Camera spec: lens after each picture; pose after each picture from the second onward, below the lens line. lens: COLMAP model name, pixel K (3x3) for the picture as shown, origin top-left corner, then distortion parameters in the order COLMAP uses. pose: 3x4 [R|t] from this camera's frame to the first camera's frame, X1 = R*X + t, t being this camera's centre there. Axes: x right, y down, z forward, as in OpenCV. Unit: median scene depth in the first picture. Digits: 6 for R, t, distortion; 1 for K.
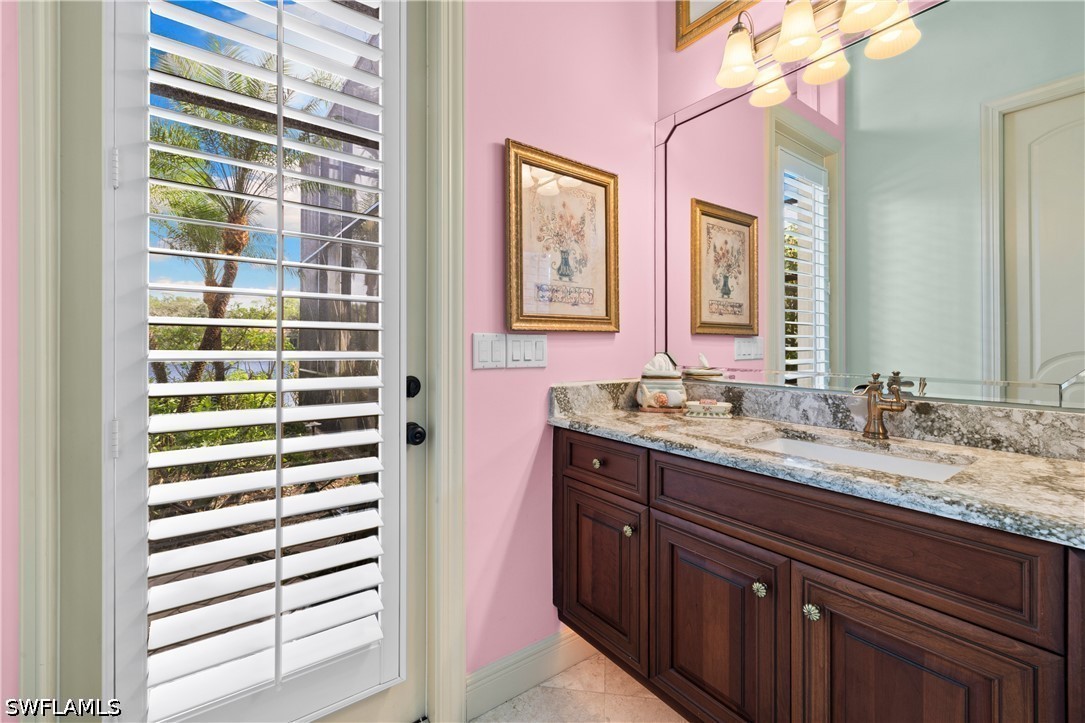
lens RADIAL K [[456.1, 0, 541.8], [0, 456.1, 345.7], [0, 0, 1]] dist [0.000155, 0.000348]
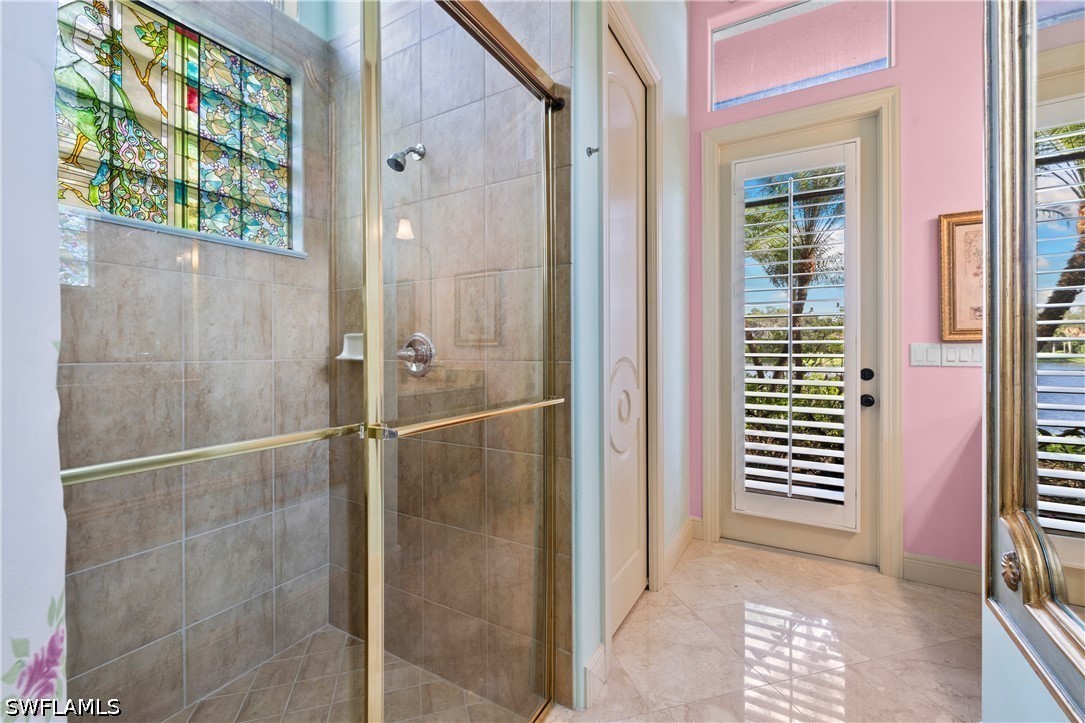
lens RADIAL K [[451.4, 0, 541.9], [0, 451.4, 354.7], [0, 0, 1]] dist [-0.001201, -0.000038]
pose [[0.408631, 0.001899, -0.912698, 0.749677], [0.002980, 0.999990, 0.003415, 0.002599], [0.912695, -0.004115, 0.408621, -0.820267]]
